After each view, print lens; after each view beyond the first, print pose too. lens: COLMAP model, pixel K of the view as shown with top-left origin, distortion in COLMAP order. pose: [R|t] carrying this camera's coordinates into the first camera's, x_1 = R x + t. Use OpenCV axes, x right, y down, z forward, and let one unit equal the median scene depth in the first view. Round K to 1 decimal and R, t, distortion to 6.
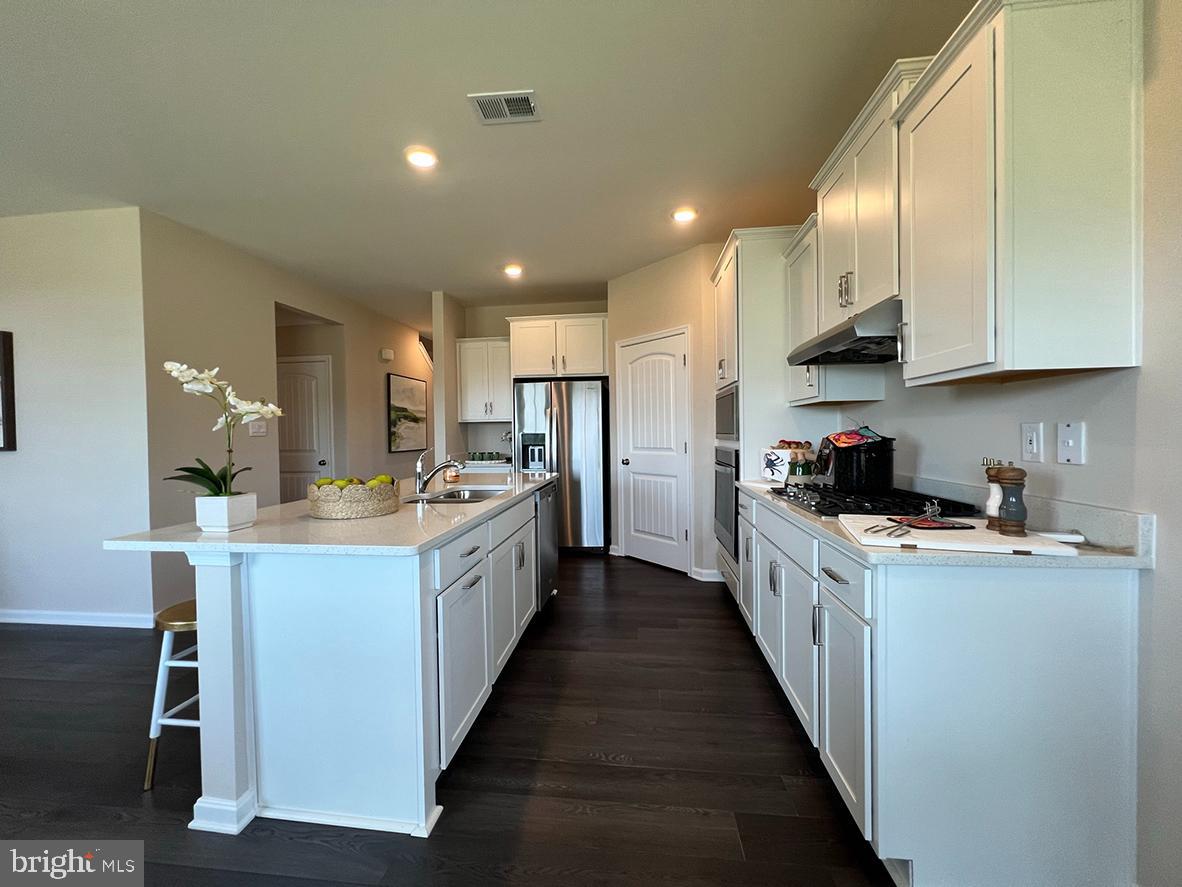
lens RADIAL K [[471.9, 0, 591.0], [0, 471.9, 443.5], [0, 0, 1]] dist [-0.000065, 0.000011]
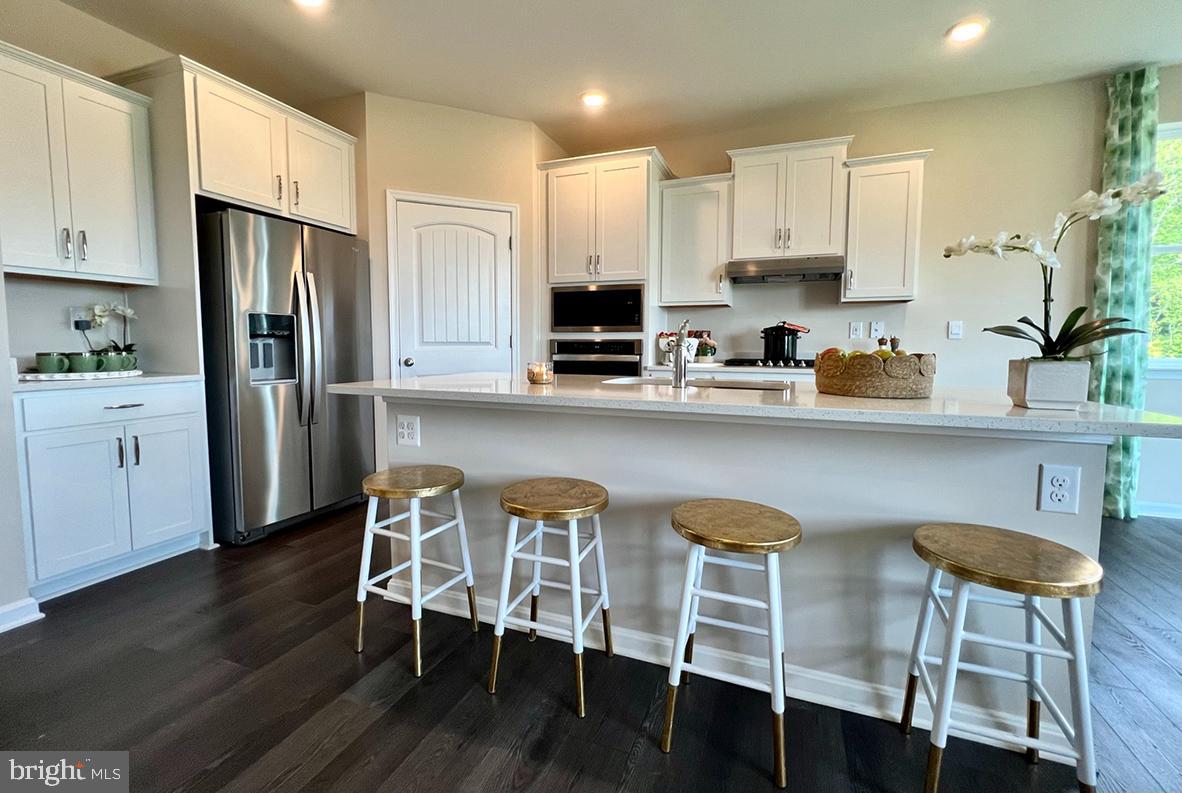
lens RADIAL K [[514.4, 0, 587.8], [0, 514.4, 379.5], [0, 0, 1]] dist [0.002397, 0.000313]
pose [[0.263967, -0.053276, 0.963059, -0.629038], [0.012877, 0.998579, 0.051712, 0.029082], [-0.964446, -0.001249, 0.264278, 0.526591]]
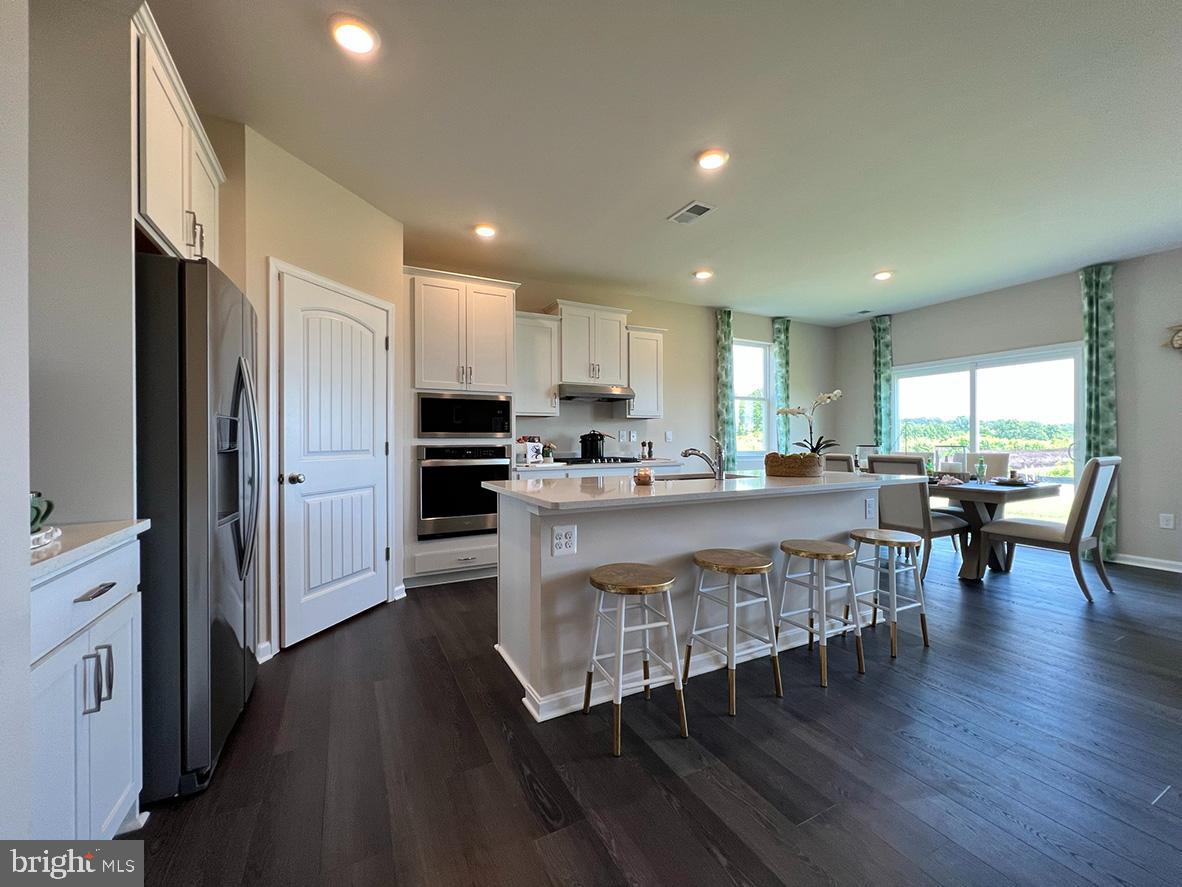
lens RADIAL K [[471.9, 0, 591.0], [0, 471.9, 443.5], [0, 0, 1]] dist [-0.000065, 0.000011]
pose [[-0.550459, 0.008074, 0.834823, -0.612160], [0.028528, 0.999551, 0.009144, 0.002509], [-0.834374, 0.028849, -0.550443, 1.020742]]
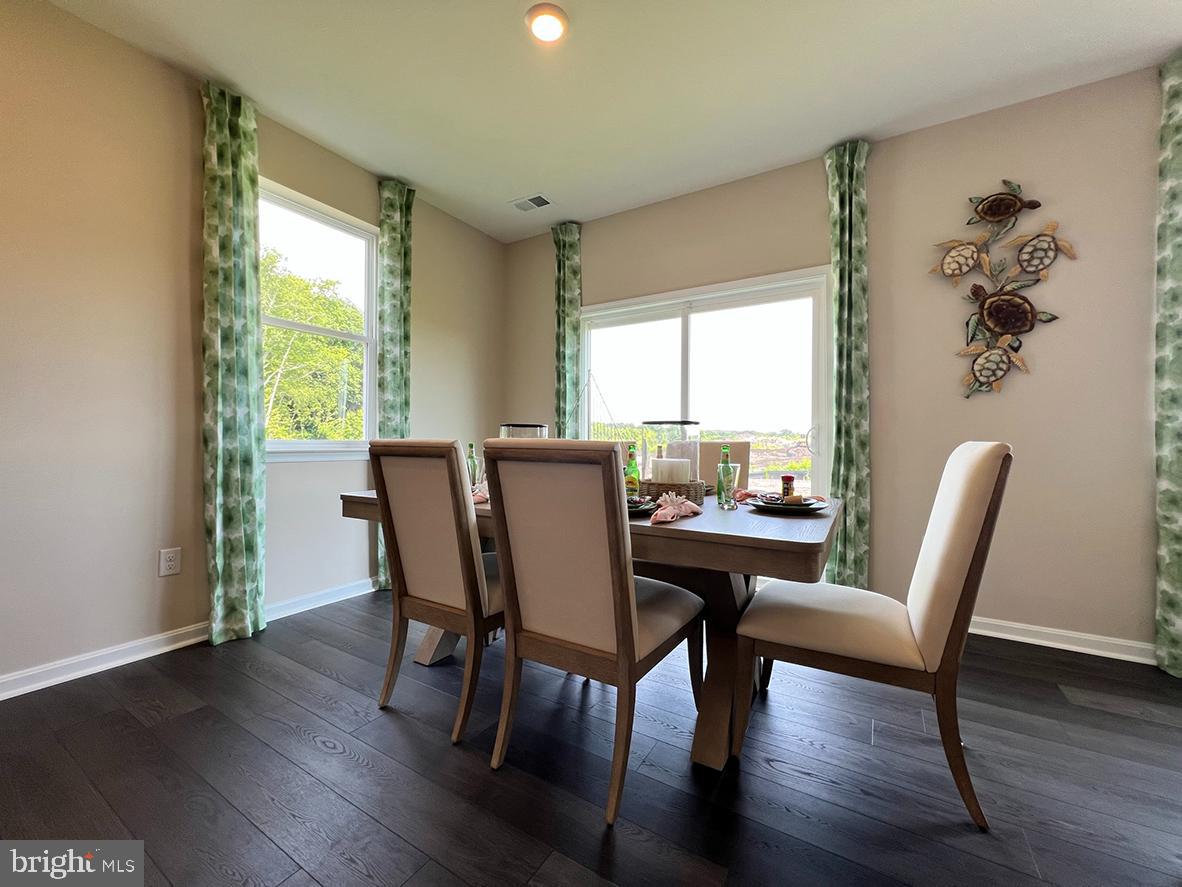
lens RADIAL K [[472.0, 0, 591.0], [0, 472.0, 443.5], [0, 0, 1]] dist [-0.002643, -0.000181]
pose [[-0.904200, 0.005931, 0.427068, -0.336985], [0.014299, 0.999763, 0.016389, 0.047768], [-0.426870, 0.020925, -0.904071, 0.317680]]
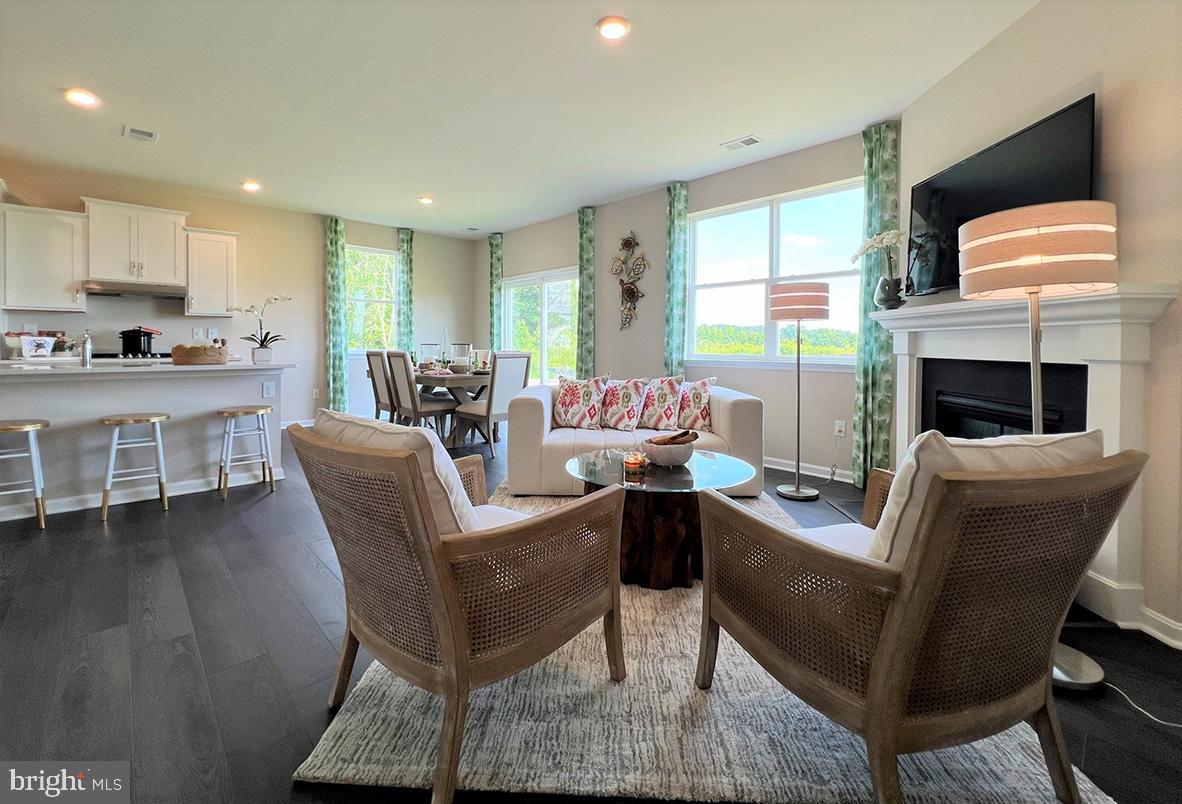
lens RADIAL K [[505.4, 0, 591.8], [0, 505.4, 350.4], [0, 0, 1]] dist [-0.000668, 0.000162]
pose [[-0.757760, 0.001094, 0.652532, -1.274226], [0.017554, 0.999671, 0.018710, 0.034150], [-0.652297, 0.025632, -0.757530, 0.641988]]
